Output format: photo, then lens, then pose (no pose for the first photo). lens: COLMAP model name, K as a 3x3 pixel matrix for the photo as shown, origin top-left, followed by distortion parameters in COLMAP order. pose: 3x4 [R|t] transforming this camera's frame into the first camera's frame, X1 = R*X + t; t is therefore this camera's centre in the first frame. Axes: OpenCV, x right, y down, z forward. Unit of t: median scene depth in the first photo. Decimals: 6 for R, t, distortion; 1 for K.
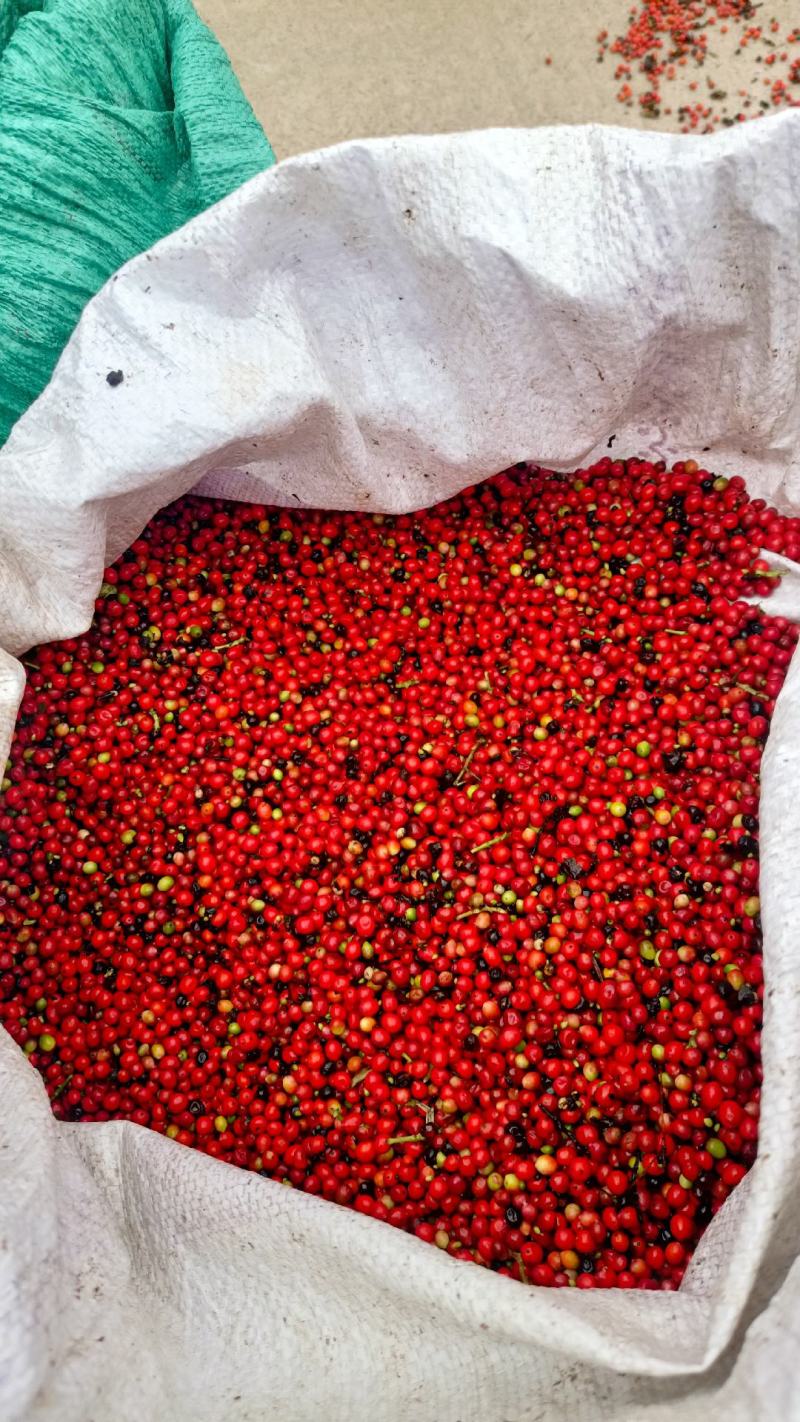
lens RADIAL K [[1106.9, 0, 400.0], [0, 1106.9, 711.0], [0, 0, 1]] dist [0.029033, -0.046905]
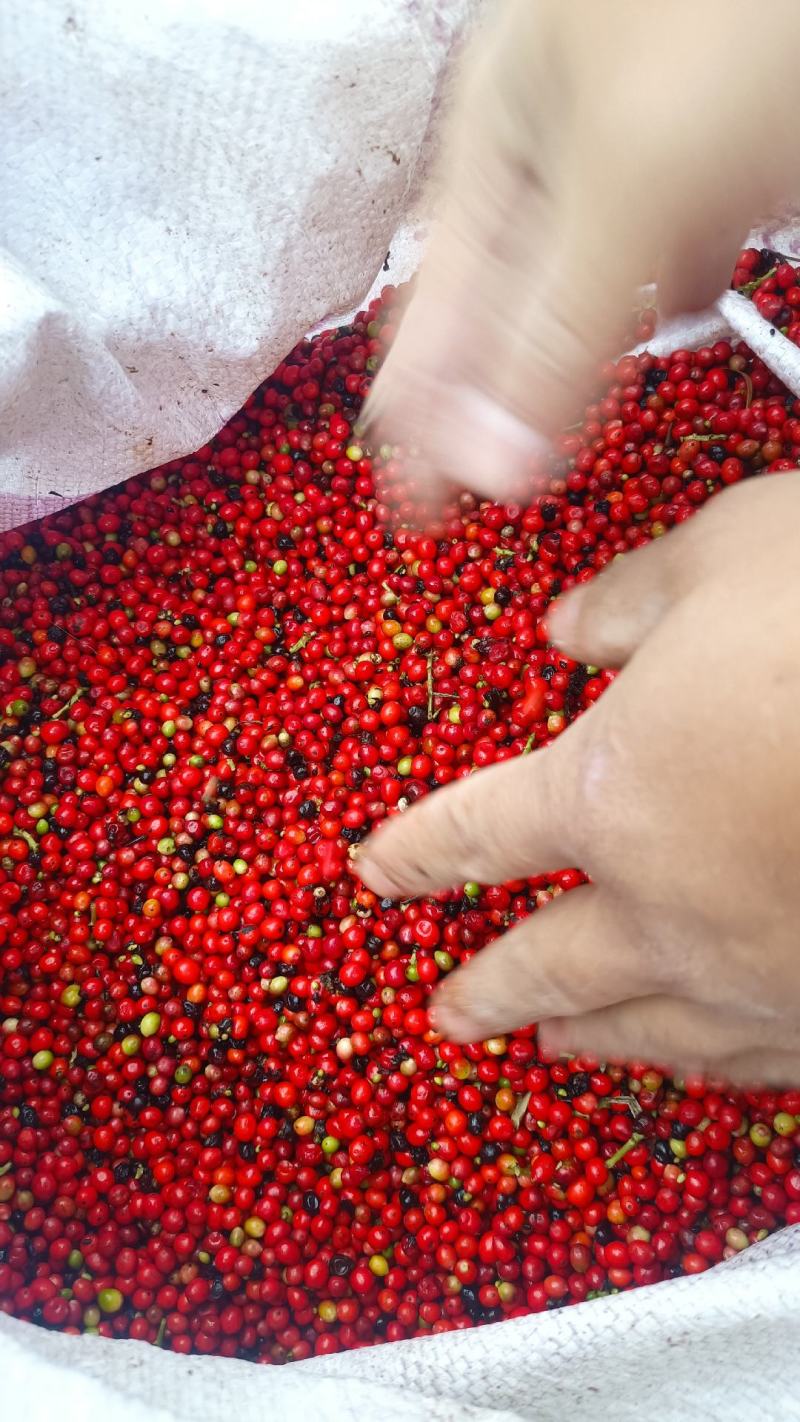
lens RADIAL K [[1105.3, 0, 387.9], [0, 1105.3, 710.1], [0, 0, 1]] dist [0.035328, -0.076377]
pose [[0.865344, -0.466893, 0.182183, -0.112248], [0.468326, 0.882747, 0.037794, 0.018031], [-0.178467, 0.052616, 0.982538, 0.238961]]
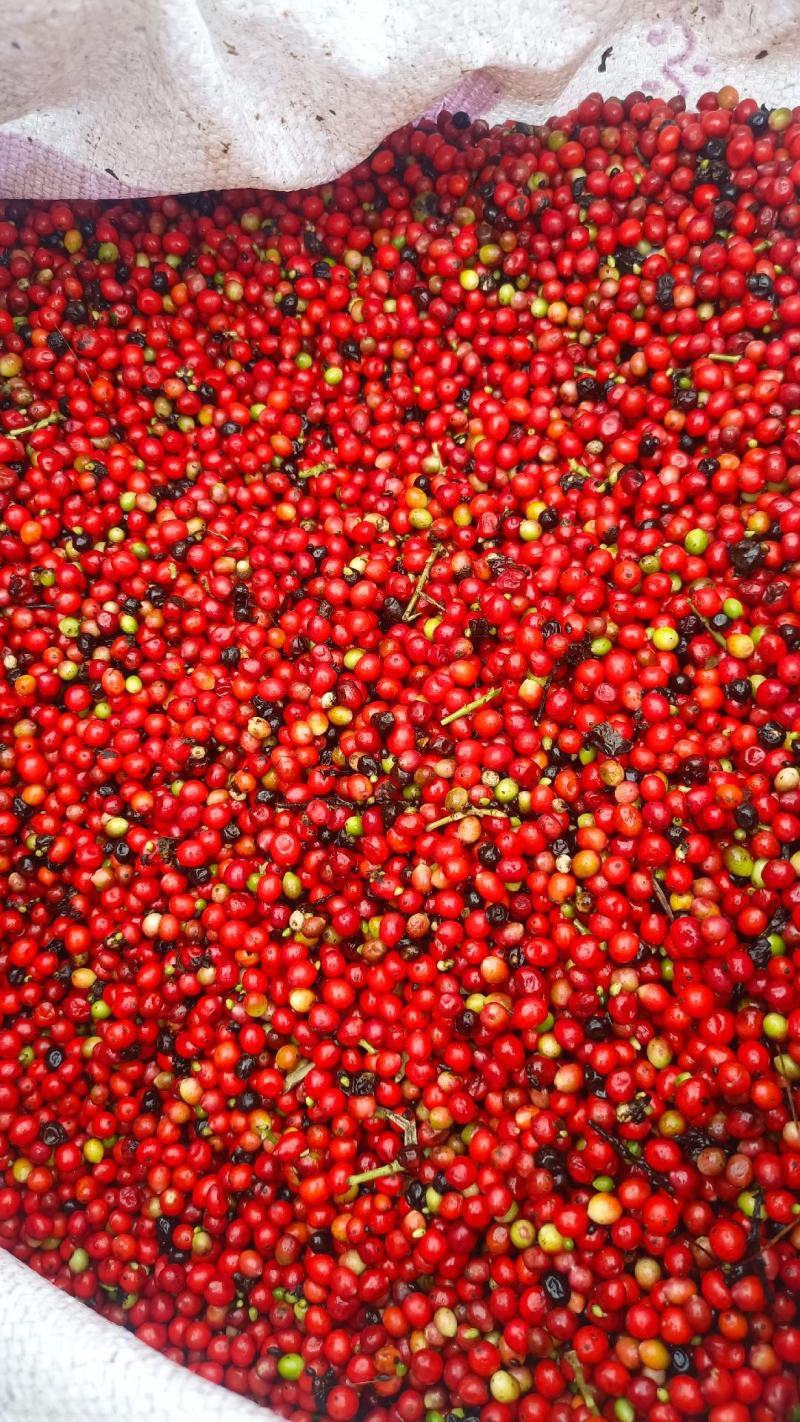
lens RADIAL K [[1106.9, 0, 400.0], [0, 1106.9, 711.0], [0, 0, 1]] dist [0.029033, -0.046905]
pose [[0.993402, -0.082769, 0.079378, -0.008780], [0.069397, 0.984917, 0.158500, 0.016423], [-0.091299, -0.151946, 0.984163, 0.347258]]
